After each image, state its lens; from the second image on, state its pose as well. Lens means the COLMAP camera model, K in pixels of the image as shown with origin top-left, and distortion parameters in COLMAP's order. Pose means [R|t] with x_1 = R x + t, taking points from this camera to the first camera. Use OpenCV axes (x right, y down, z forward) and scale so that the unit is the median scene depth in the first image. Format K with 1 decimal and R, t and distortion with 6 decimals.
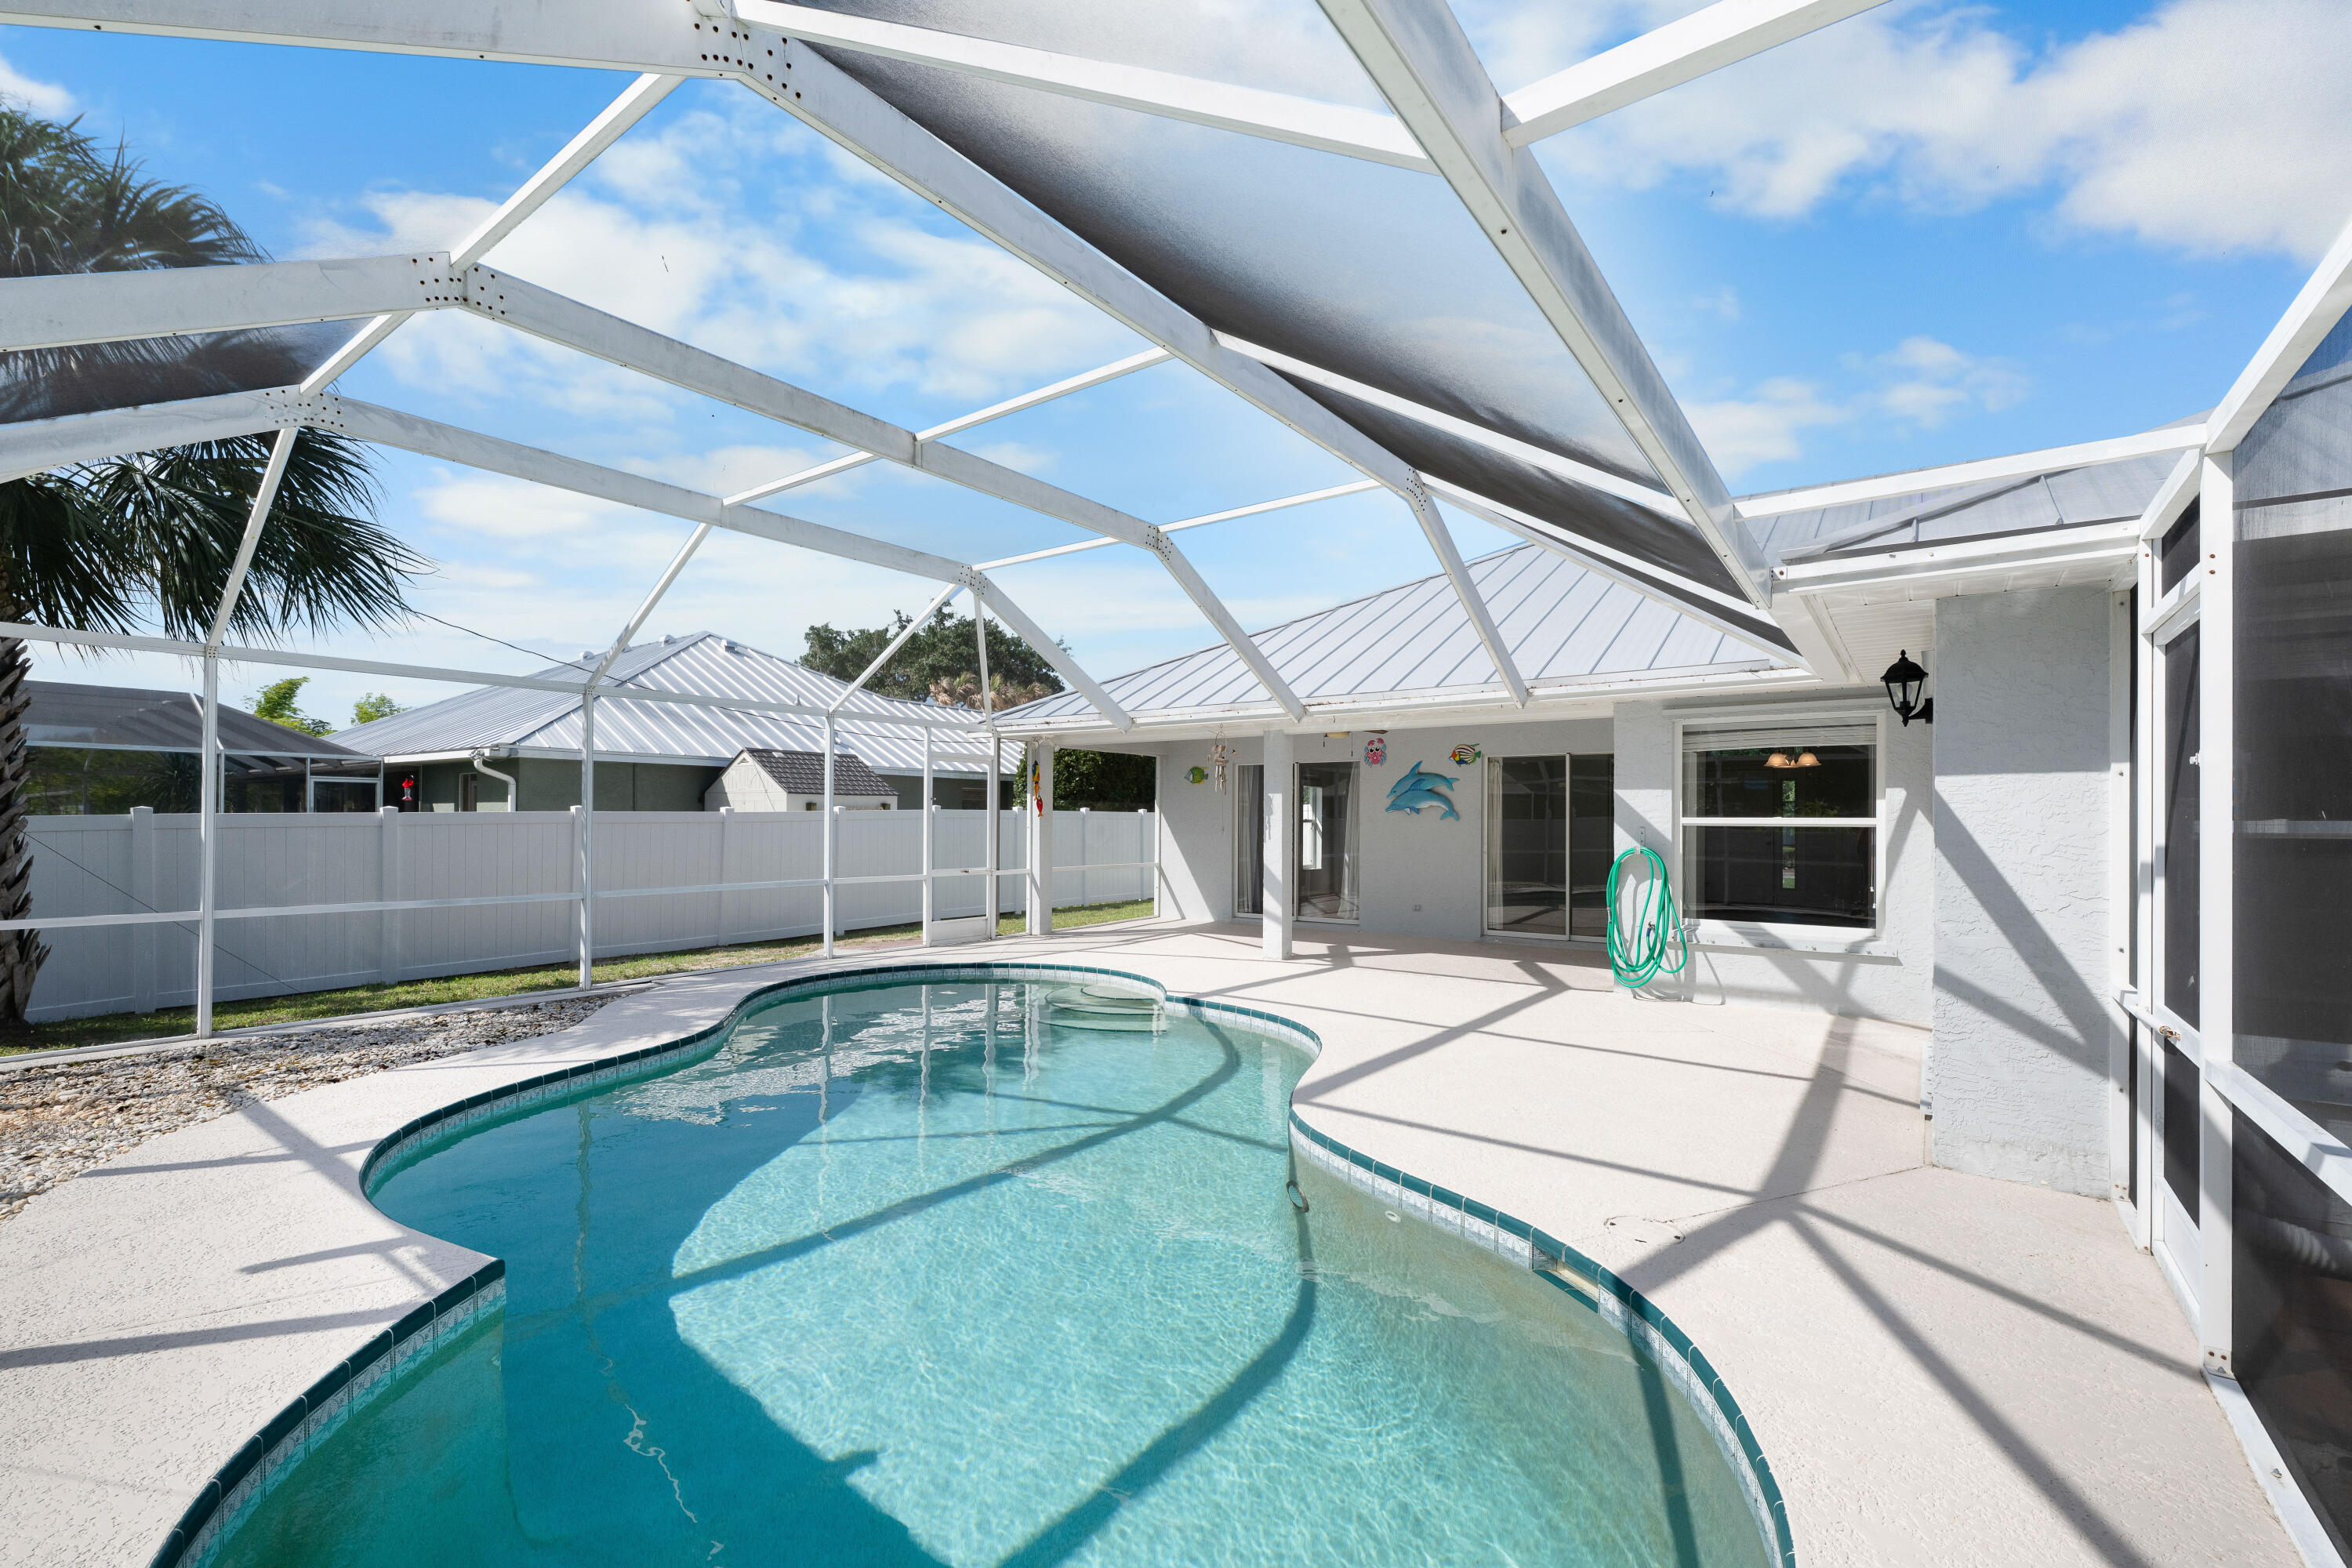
lens RADIAL K [[1015.3, 0, 1169.4], [0, 1015.3, 820.9], [0, 0, 1]] dist [0.003349, 0.000109]
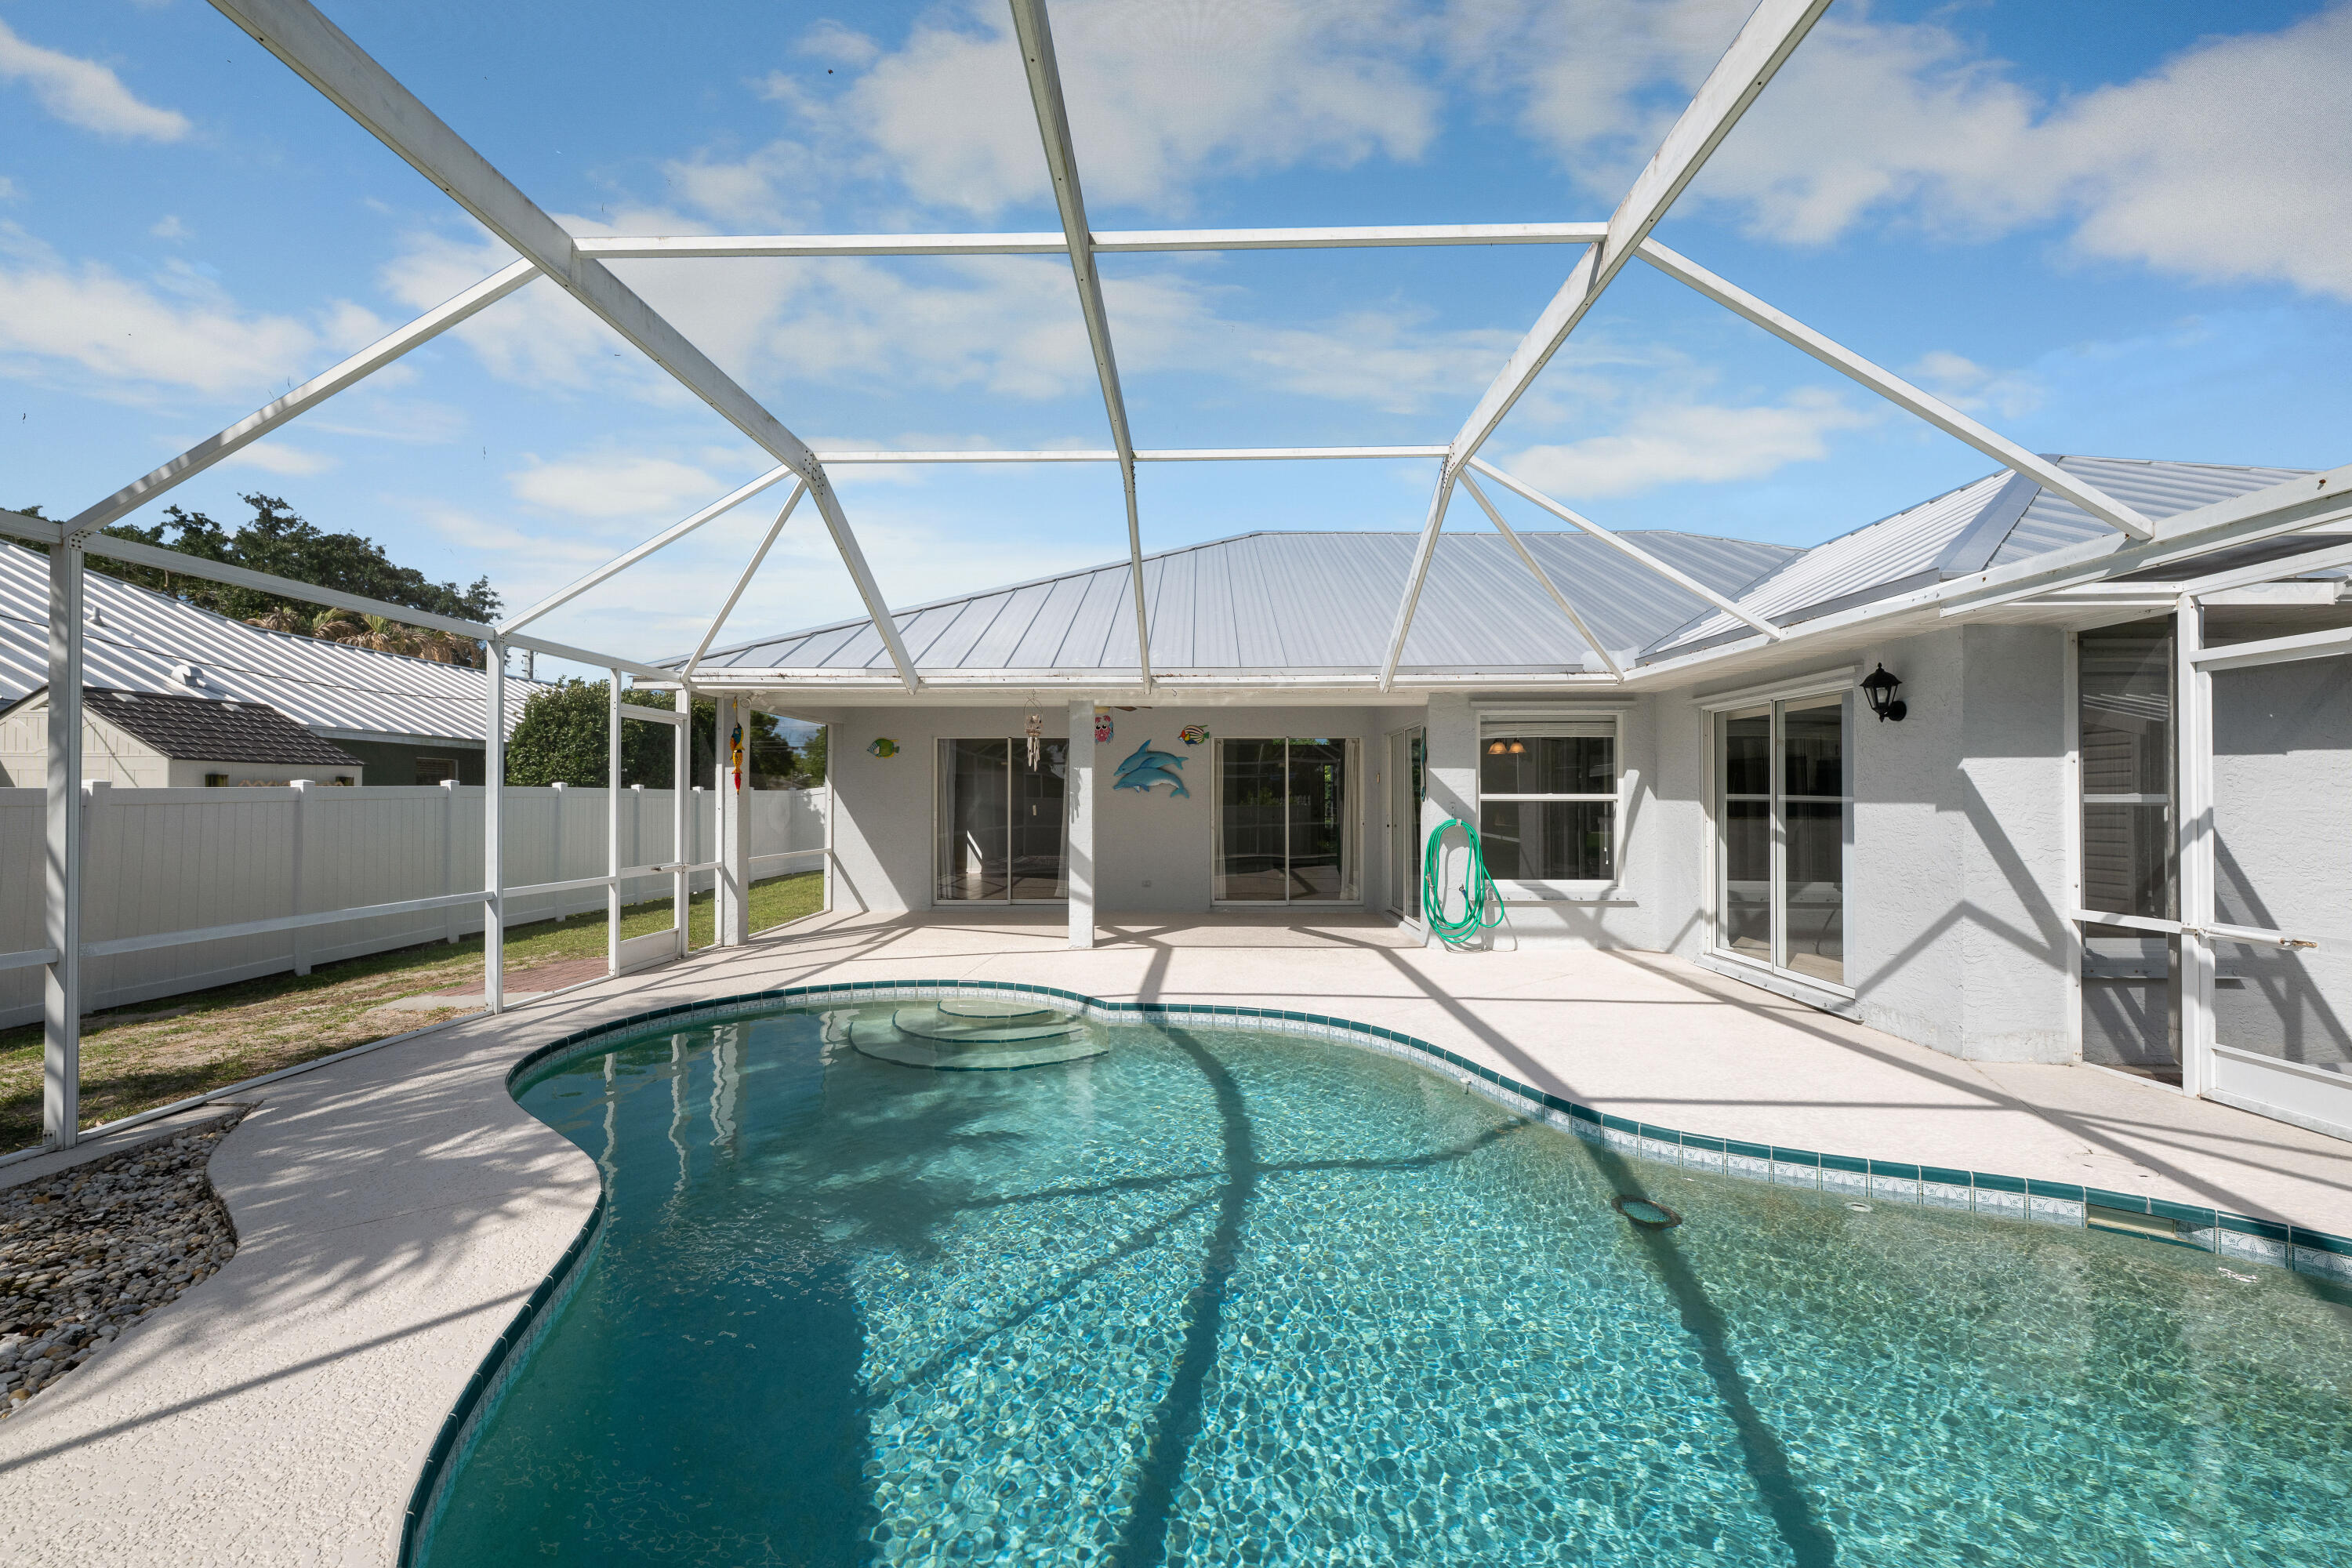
lens RADIAL K [[929.5, 0, 1178.5], [0, 929.5, 797.6], [0, 0, 1]] dist [0.001078, 0.000133]
pose [[0.813847, -0.002586, 0.581074, -0.377538], [0.003929, 0.999992, -0.001051, 0.000498], [-0.581067, 0.003139, 0.813850, 0.307154]]
